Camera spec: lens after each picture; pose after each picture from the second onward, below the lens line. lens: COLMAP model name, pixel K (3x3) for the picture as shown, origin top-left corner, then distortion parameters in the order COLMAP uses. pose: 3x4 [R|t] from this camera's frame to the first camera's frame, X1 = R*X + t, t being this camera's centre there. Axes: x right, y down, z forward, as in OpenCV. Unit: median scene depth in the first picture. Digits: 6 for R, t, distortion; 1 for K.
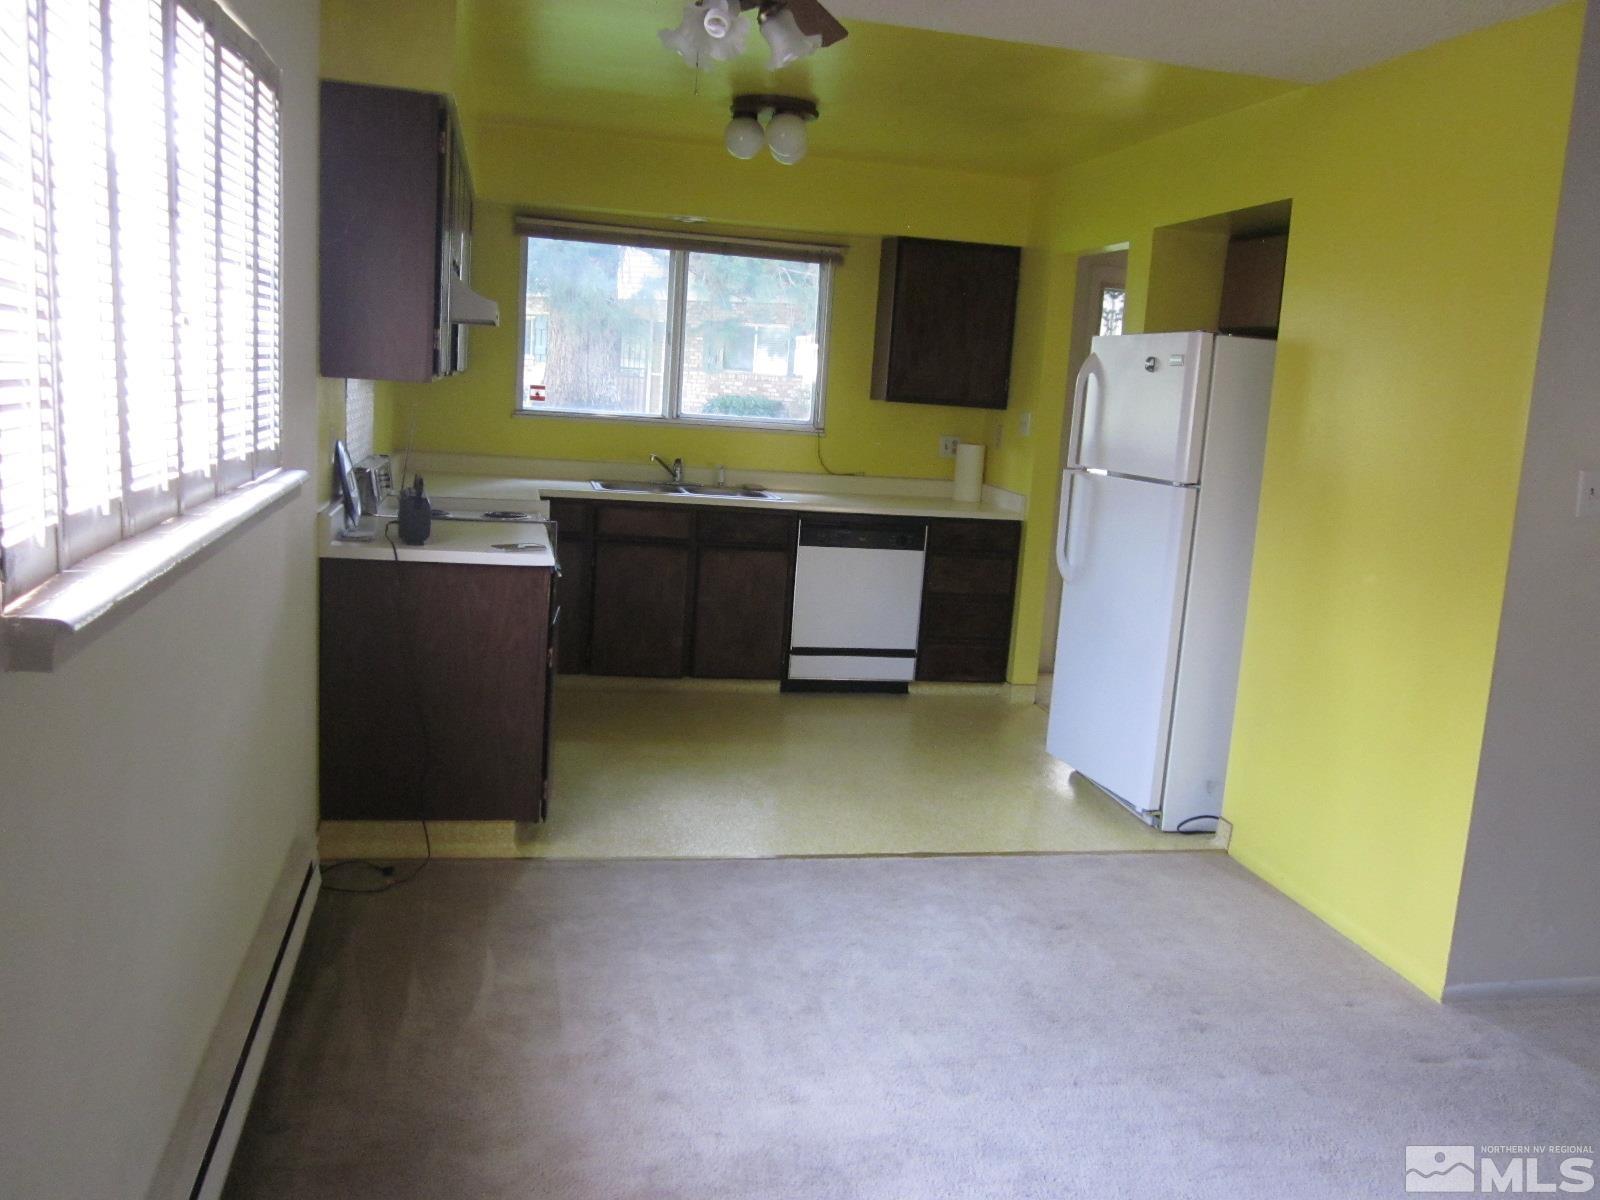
lens RADIAL K [[1354.2, 0, 764.6], [0, 1354.2, 563.5], [0, 0, 1]] dist [-0.008856, 0.002329]
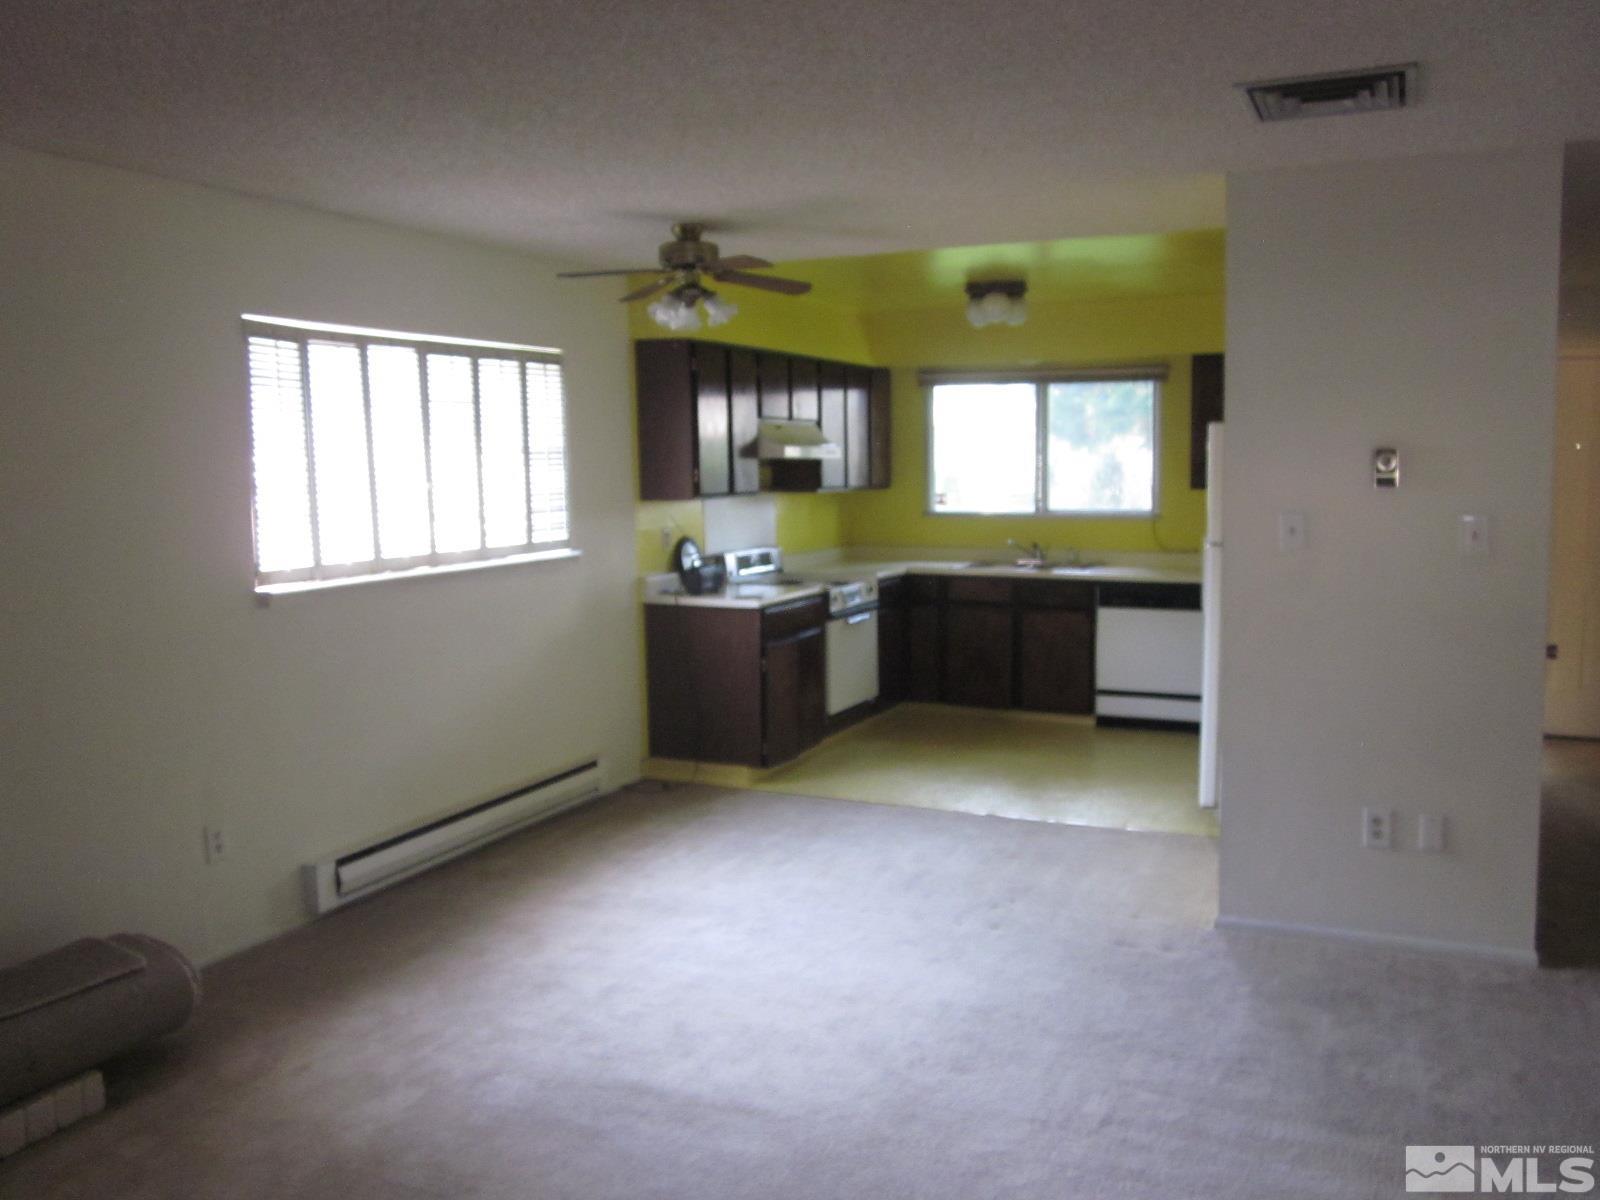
lens RADIAL K [[1354.2, 0, 805.5], [0, 1354.2, 603.1], [0, 0, 1]] dist [-0.008856, 0.002329]
pose [[0.805385, -0.009112, -0.592682, 0.560889], [-0.020744, 0.998836, -0.043545, 0.043244], [0.592389, 0.047365, 0.804259, -0.181900]]
